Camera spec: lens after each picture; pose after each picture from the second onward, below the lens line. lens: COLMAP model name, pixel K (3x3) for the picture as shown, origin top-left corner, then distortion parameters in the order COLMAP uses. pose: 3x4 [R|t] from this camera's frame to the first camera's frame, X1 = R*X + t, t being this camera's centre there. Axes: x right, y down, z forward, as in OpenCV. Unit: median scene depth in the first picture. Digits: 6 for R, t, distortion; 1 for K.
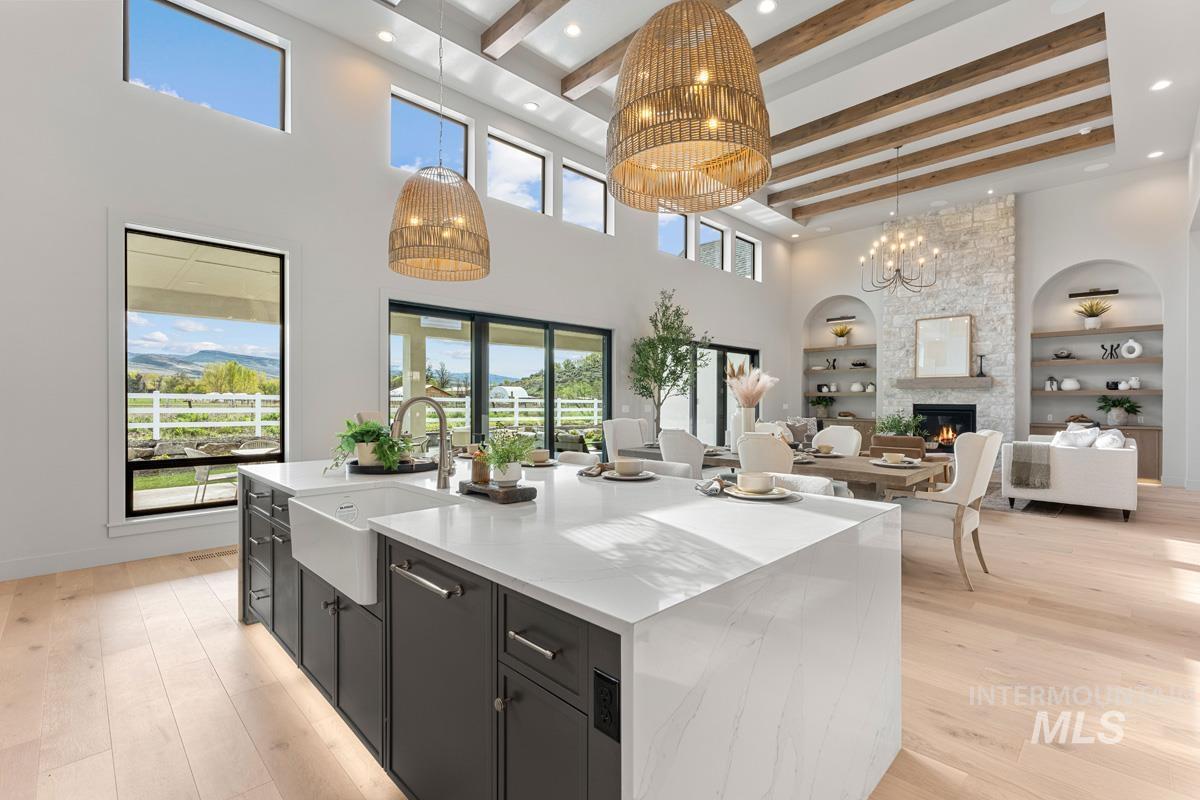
lens RADIAL K [[529.3, 0, 600.5], [0, 529.3, 396.8], [0, 0, 1]] dist [-0.000841, -0.000825]
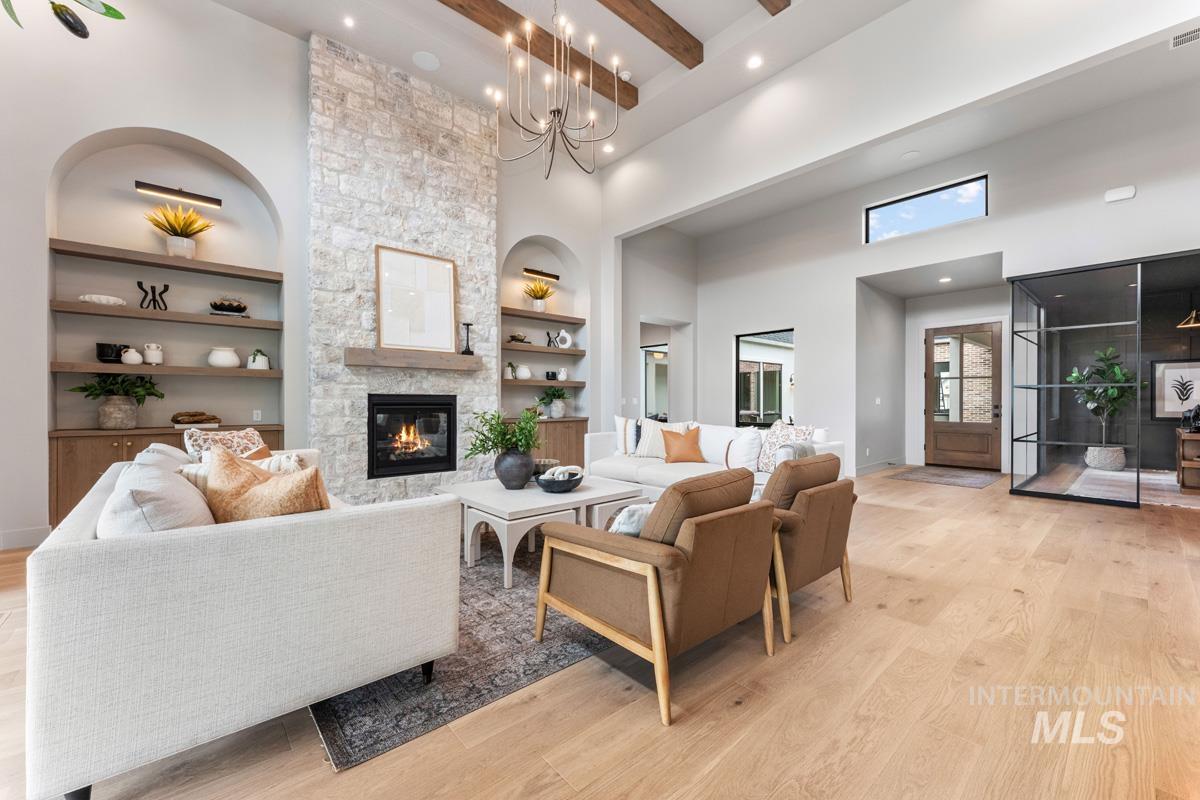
lens RADIAL K [[478.4, 0, 602.0], [0, 478.4, 402.8], [0, 0, 1]] dist [0.000989, 0.000142]
pose [[0.051183, -0.007075, 0.998664, 0.104079], [-0.009524, 0.999926, 0.007572, 0.018007], [-0.998644, -0.009899, 0.051112, 0.783995]]
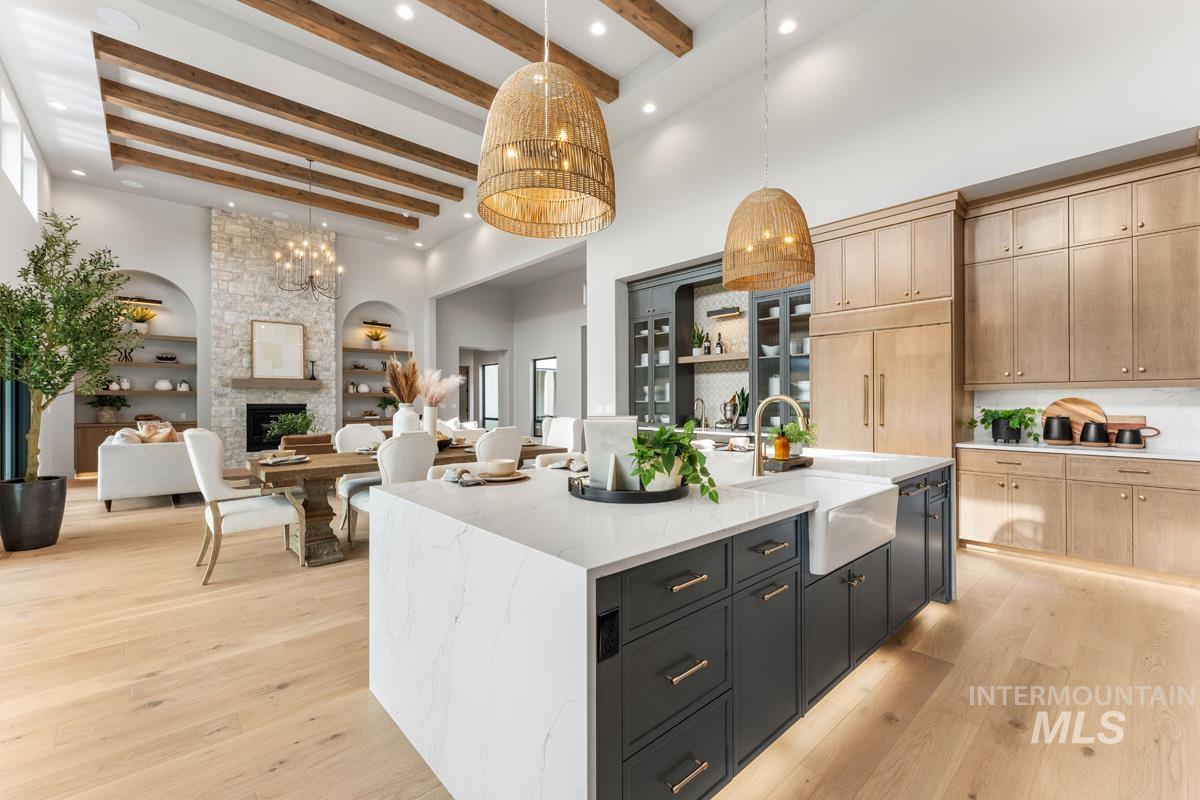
lens RADIAL K [[501.6, 0, 600.0], [0, 501.6, 400.0], [0, 0, 1]] dist [0.000161, 0.000058]
pose [[0.047409, 0.000129, 0.998876, -0.345801], [-0.003999, 0.999992, 0.000061, 0.003813], [-0.998868, -0.003997, 0.047409, 0.314719]]
